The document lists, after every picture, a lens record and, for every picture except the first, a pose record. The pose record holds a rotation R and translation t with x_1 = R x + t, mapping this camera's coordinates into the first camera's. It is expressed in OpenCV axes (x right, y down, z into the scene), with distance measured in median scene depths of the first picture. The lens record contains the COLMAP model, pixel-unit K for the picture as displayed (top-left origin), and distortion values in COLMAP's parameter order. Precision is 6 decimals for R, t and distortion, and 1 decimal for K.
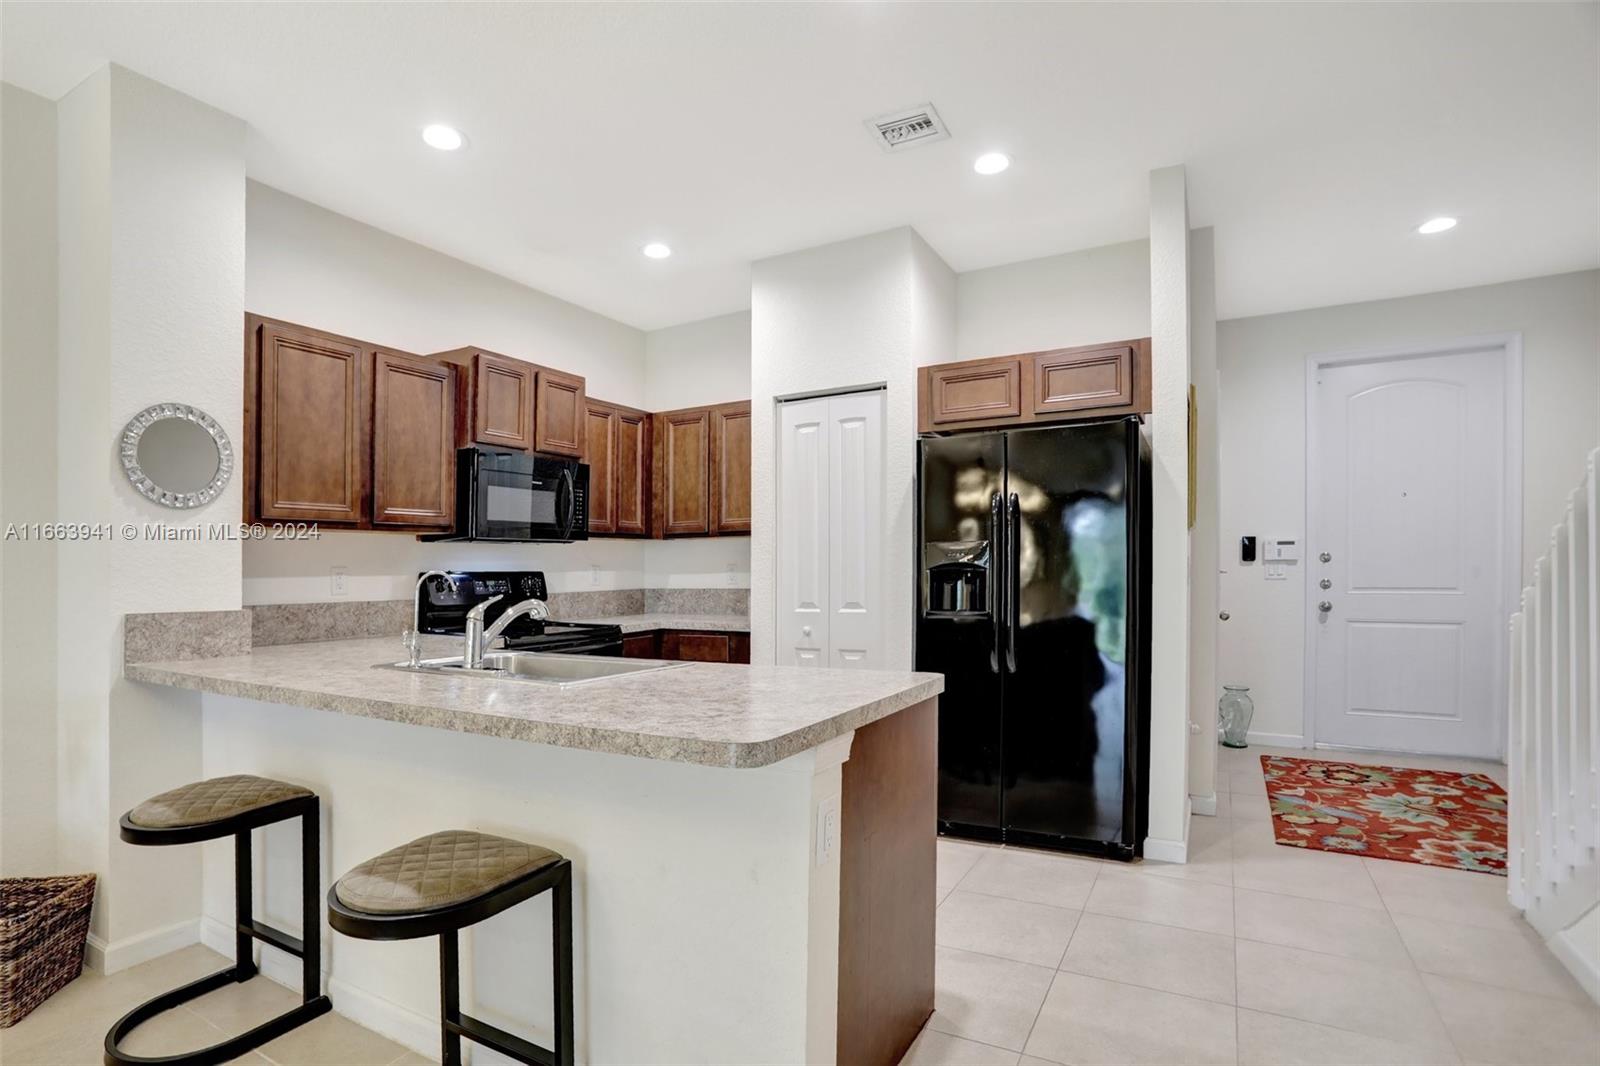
lens RADIAL K [[812.1, 0, 765.3], [0, 812.1, 591.4], [0, 0, 1]] dist [-0.015883, 0.000698]
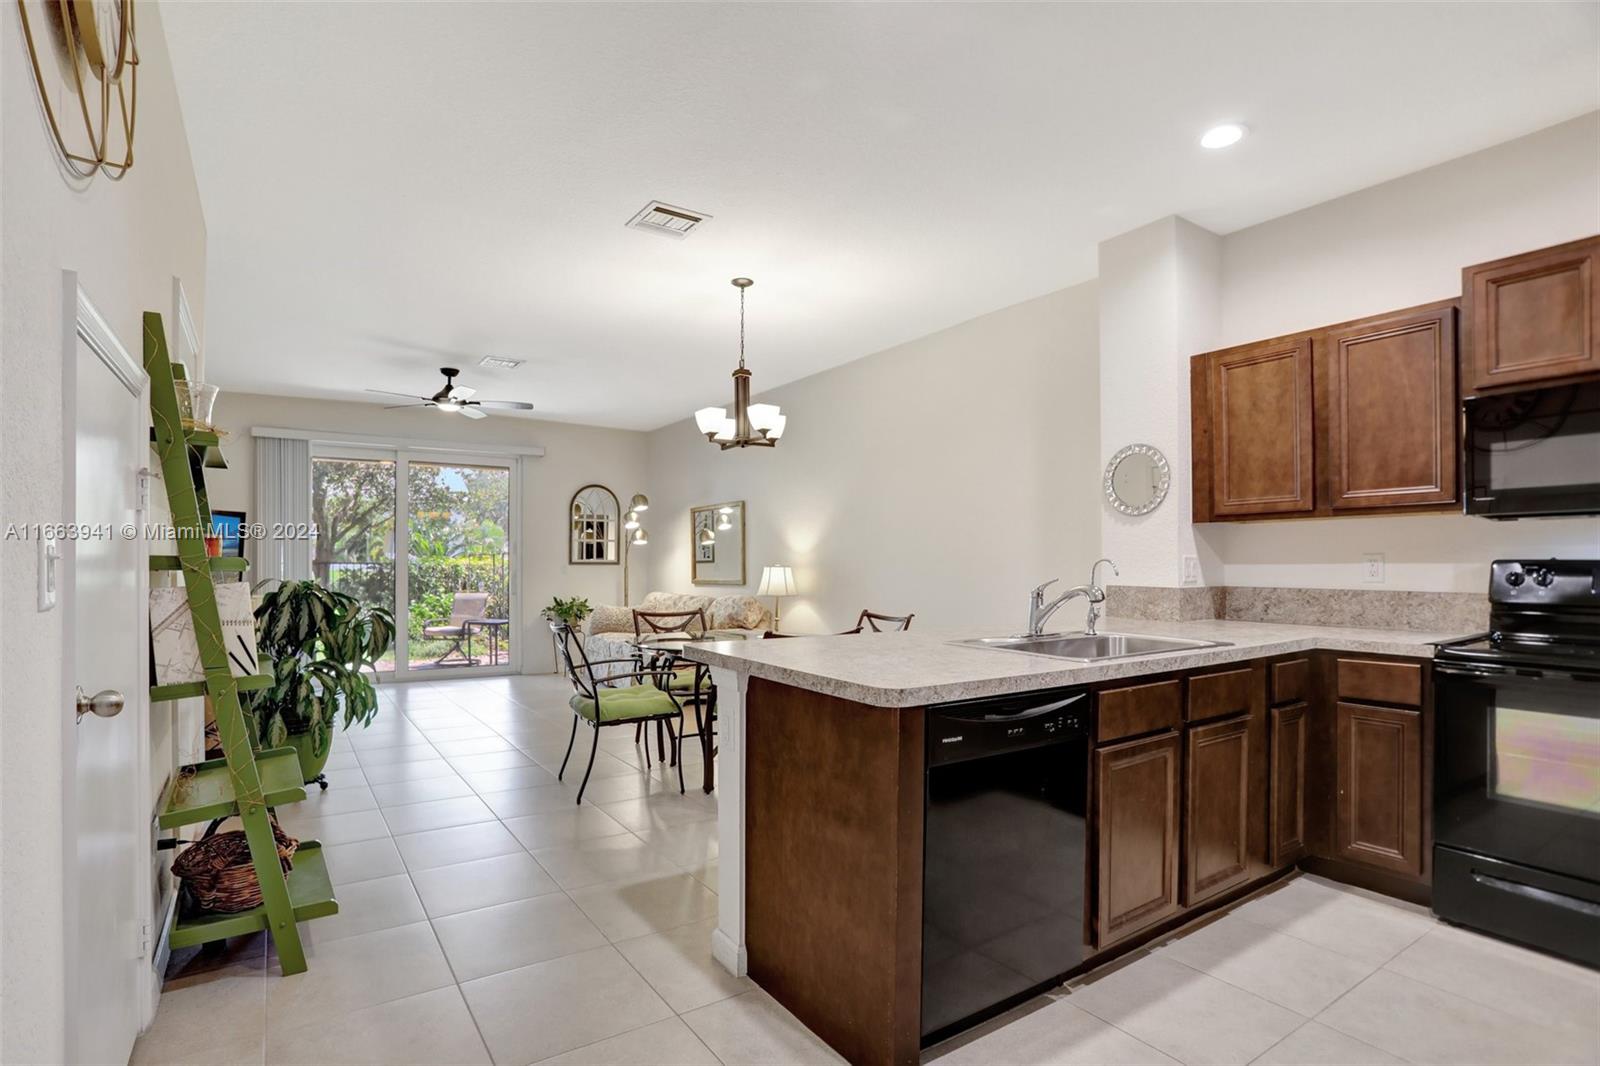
lens RADIAL K [[781.5, 0, 777.7], [0, 781.5, 563.6], [0, 0, 1]] dist [-0.053926, 0.027153]
pose [[-0.454238, 0.014827, -0.890757, 0.509995], [-0.017888, 0.999508, 0.025759, -0.024582], [0.890701, 0.027635, -0.453749, 0.658072]]
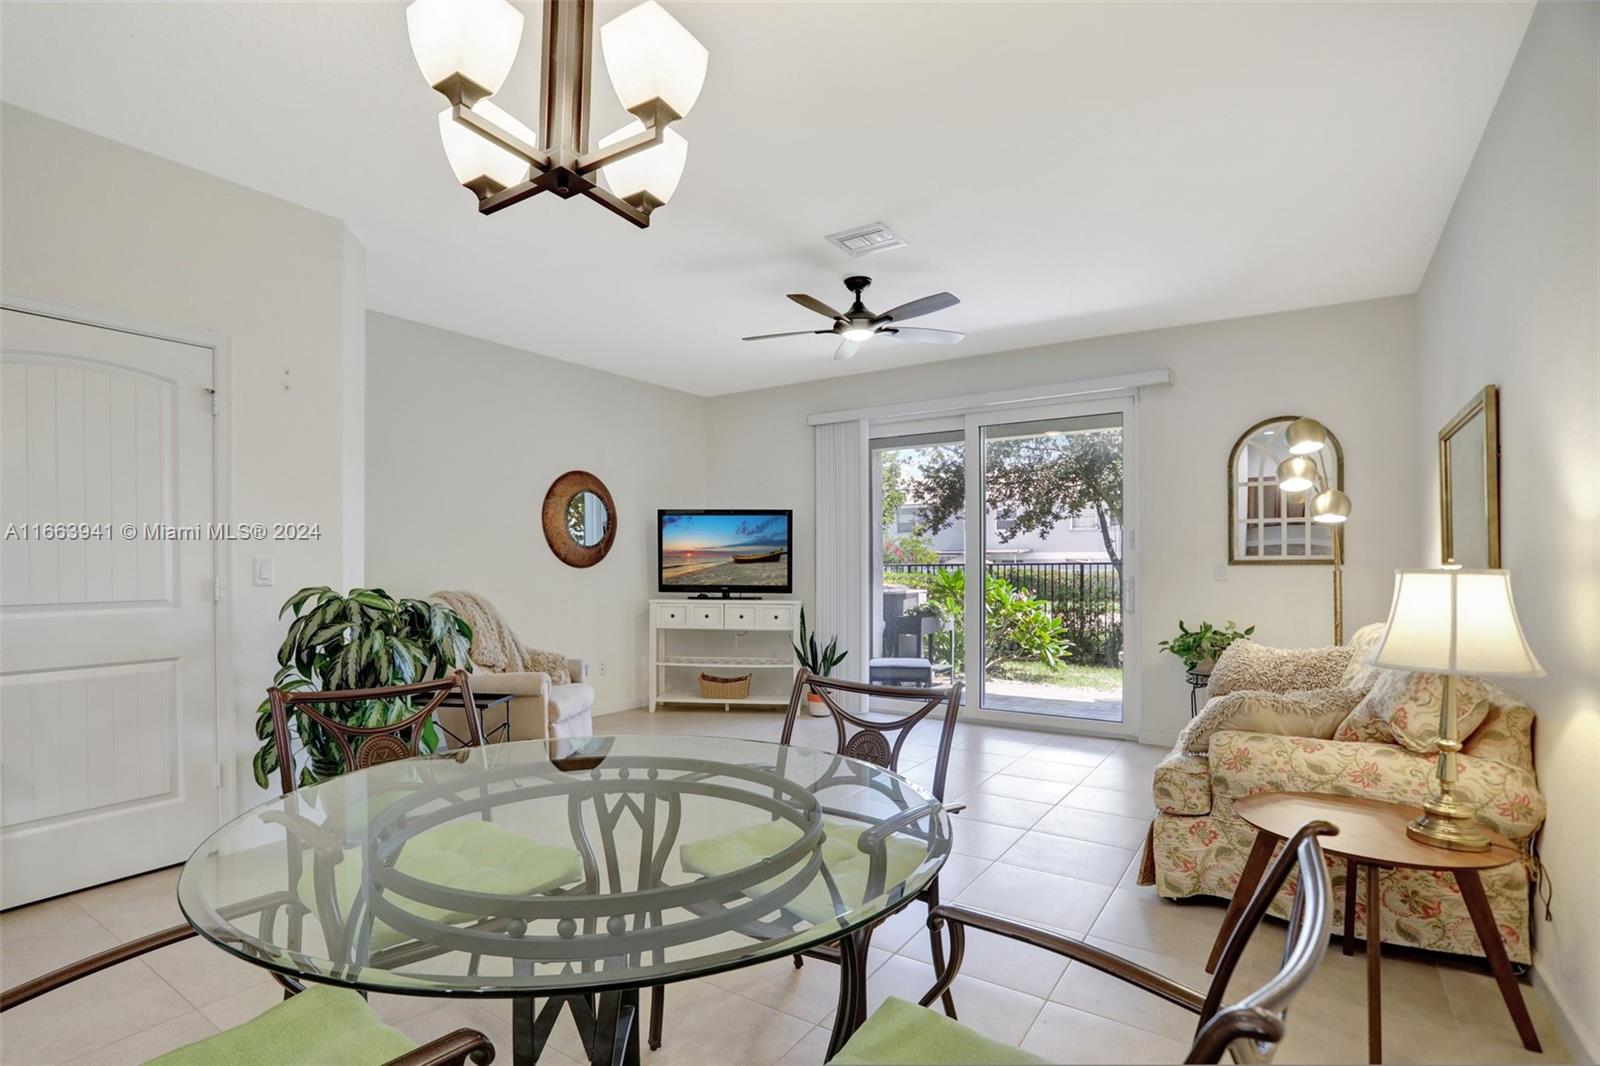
lens RADIAL K [[781.5, 0, 777.7], [0, 781.5, 563.6], [0, 0, 1]] dist [-0.053926, 0.027153]
pose [[-0.995462, 0.018478, 0.093345, -0.546689], [0.020936, 0.999458, 0.025417, -0.003436], [-0.092824, 0.027256, -0.995309, 0.438433]]
